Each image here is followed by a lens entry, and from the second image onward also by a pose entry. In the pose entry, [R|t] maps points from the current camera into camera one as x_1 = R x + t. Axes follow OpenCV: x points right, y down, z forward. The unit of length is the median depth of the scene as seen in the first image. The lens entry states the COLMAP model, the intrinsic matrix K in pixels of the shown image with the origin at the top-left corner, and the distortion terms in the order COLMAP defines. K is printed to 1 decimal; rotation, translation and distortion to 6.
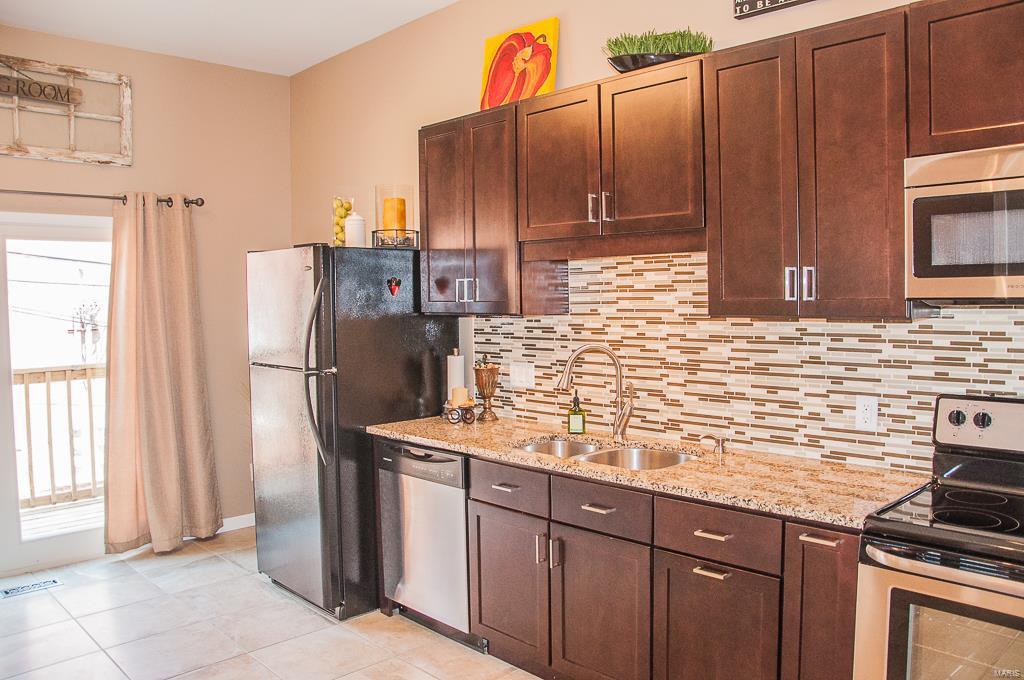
lens RADIAL K [[794.4, 0, 519.2], [0, 794.4, 339.7], [0, 0, 1]] dist [-0.164985, 0.119932]
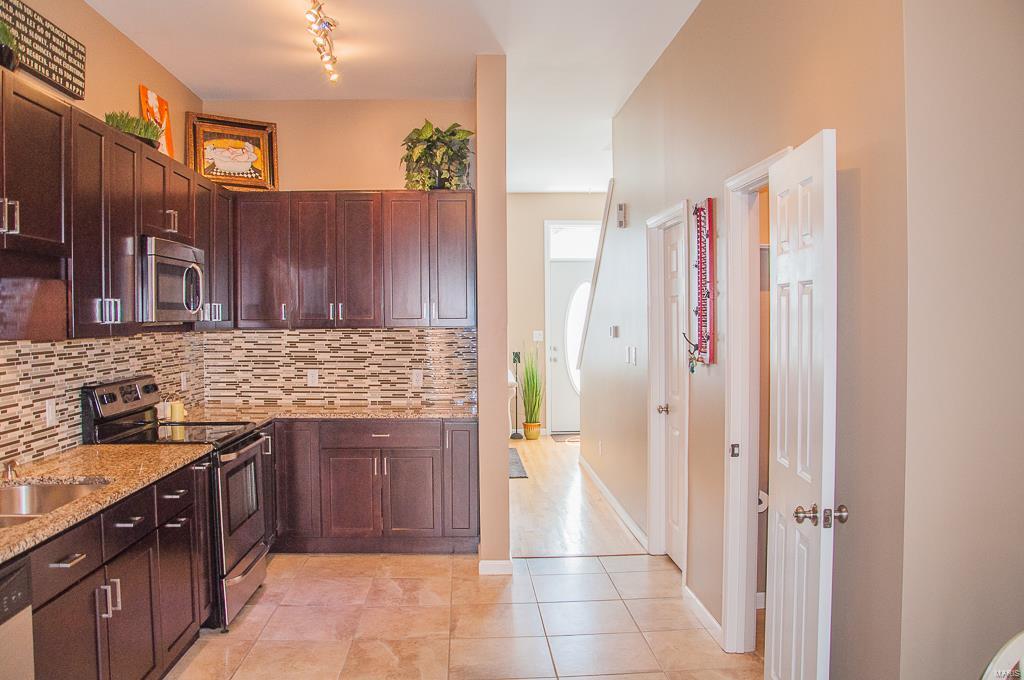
lens RADIAL K [[810.5, 0, 518.0], [0, 810.5, 340.0], [0, 0, 1]] dist [-0.161652, 0.115956]
pose [[-0.756416, 0.000699, 0.654090, -0.743565], [0.054008, 0.996651, 0.061392, -0.047366], [-0.651857, 0.081764, -0.753921, 1.102720]]
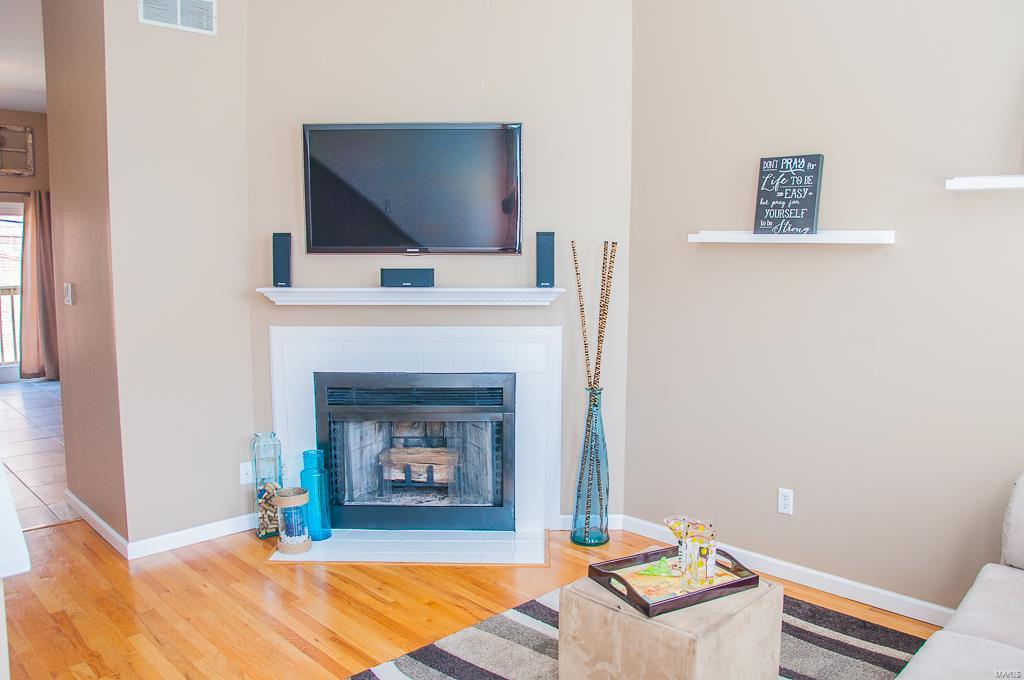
lens RADIAL K [[780.4, 0, 508.5], [0, 780.4, 340.5], [0, 0, 1]] dist [-0.172251, 0.114709]
pose [[0.999816, 0.018968, -0.002730, 0.890582], [-0.018771, 0.998040, 0.059693, 0.063804], [0.003857, -0.059631, 0.998213, -1.100959]]
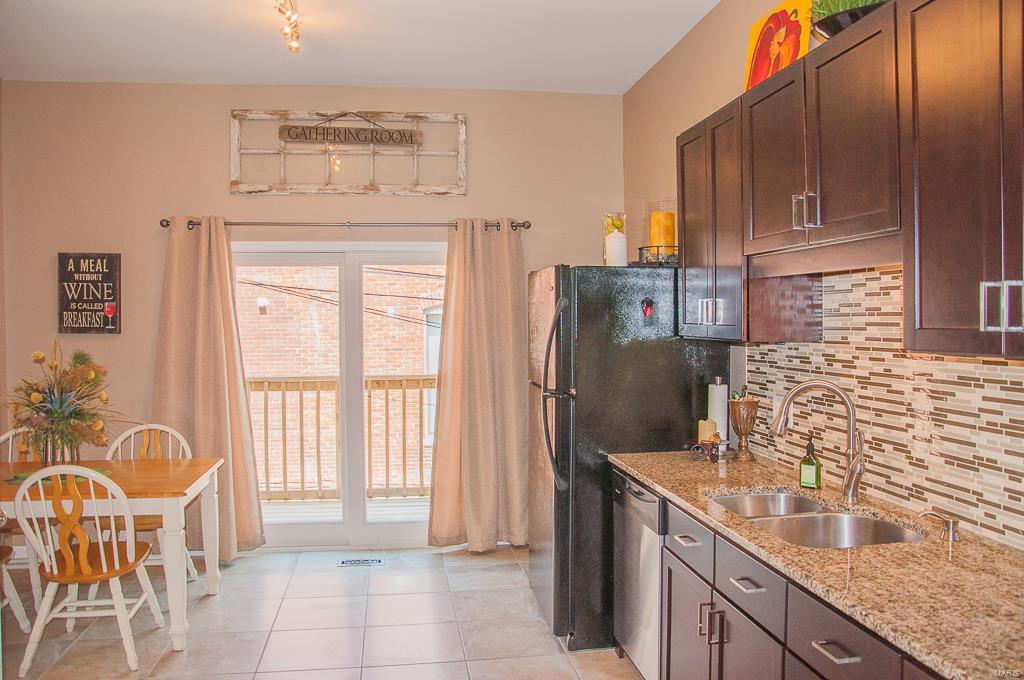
lens RADIAL K [[794.4, 0, 519.2], [0, 794.4, 339.7], [0, 0, 1]] dist [-0.164985, 0.119932]
pose [[0.815820, 0.024593, -0.577783, 0.280031], [-0.037369, 0.999249, -0.010232, -0.014912], [0.577097, 0.029939, 0.816126, 0.164533]]
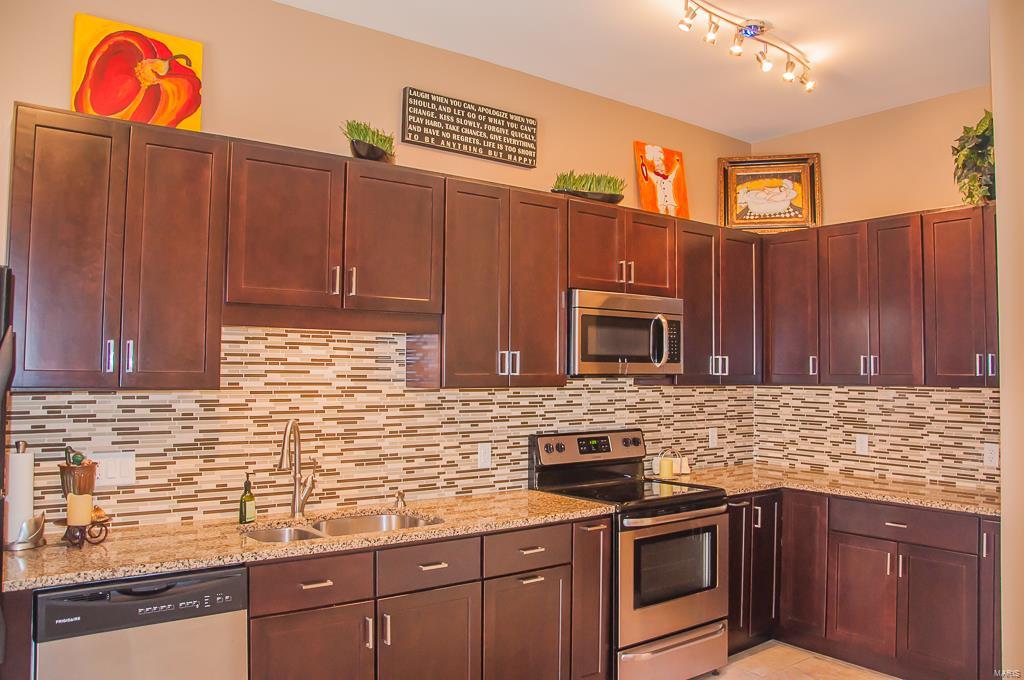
lens RADIAL K [[794.4, 0, 519.2], [0, 794.4, 339.7], [0, 0, 1]] dist [-0.164985, 0.119932]
pose [[0.123380, 0.056144, 0.990770, -0.745556], [0.046958, 0.996950, -0.062342, -0.016917], [-0.991248, 0.054217, 0.120367, 0.569786]]
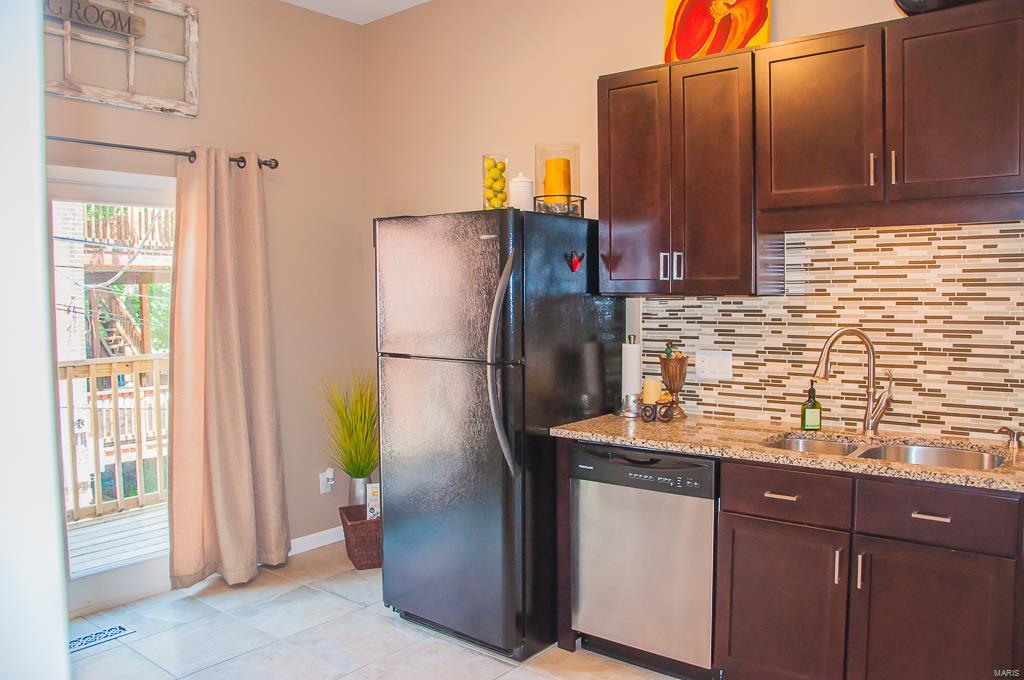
lens RADIAL K [[794.4, 0, 519.2], [0, 794.4, 339.7], [0, 0, 1]] dist [-0.164985, 0.119932]
pose [[0.992976, -0.002551, 0.118288, -0.343028], [0.002263, 0.999994, 0.002569, 0.015121], [-0.118293, -0.002283, 0.992976, 0.179791]]
